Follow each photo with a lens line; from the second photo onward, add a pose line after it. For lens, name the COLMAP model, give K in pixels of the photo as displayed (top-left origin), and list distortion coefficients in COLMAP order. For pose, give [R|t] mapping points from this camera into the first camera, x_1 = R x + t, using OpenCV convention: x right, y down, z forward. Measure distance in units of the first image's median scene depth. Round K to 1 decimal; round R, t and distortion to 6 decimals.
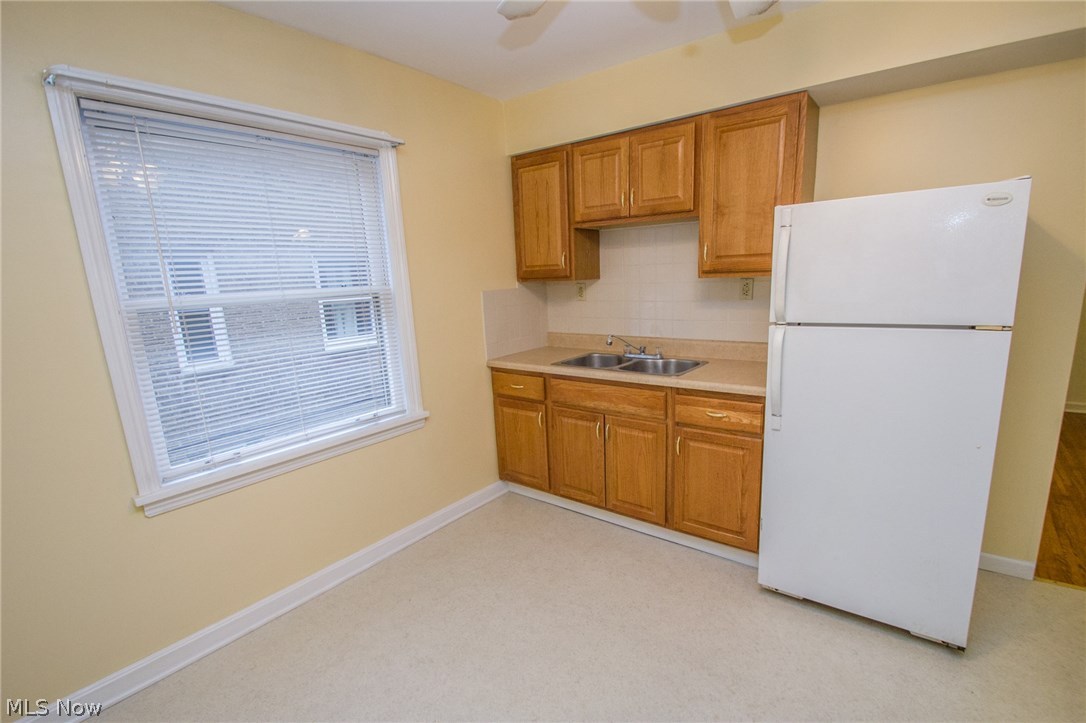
lens RADIAL K [[518.1, 0, 543.3], [0, 518.1, 382.7], [0, 0, 1]] dist [0.001282, 0.000269]
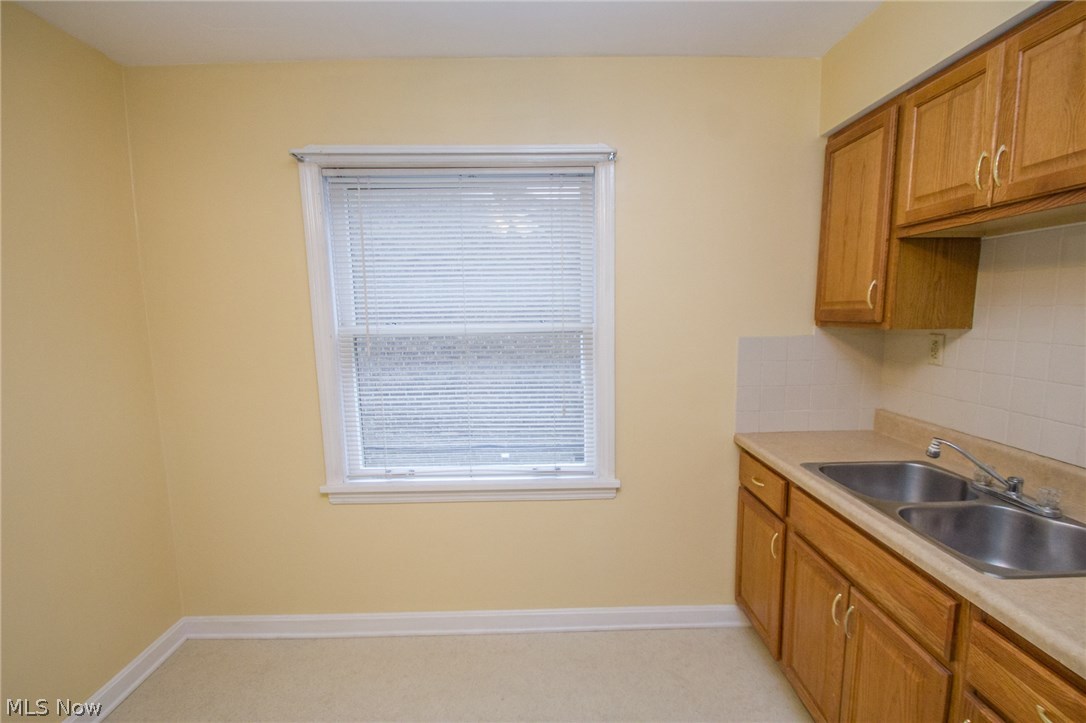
lens RADIAL K [[505.0, 0, 548.2], [0, 505.0, 381.0], [0, 0, 1]] dist [0.013772, -0.015206]
pose [[0.621423, 0.139760, -0.770909, 0.288902], [-0.177012, 0.983564, 0.035624, -0.104894], [0.763217, 0.114323, 0.635948, 0.403597]]
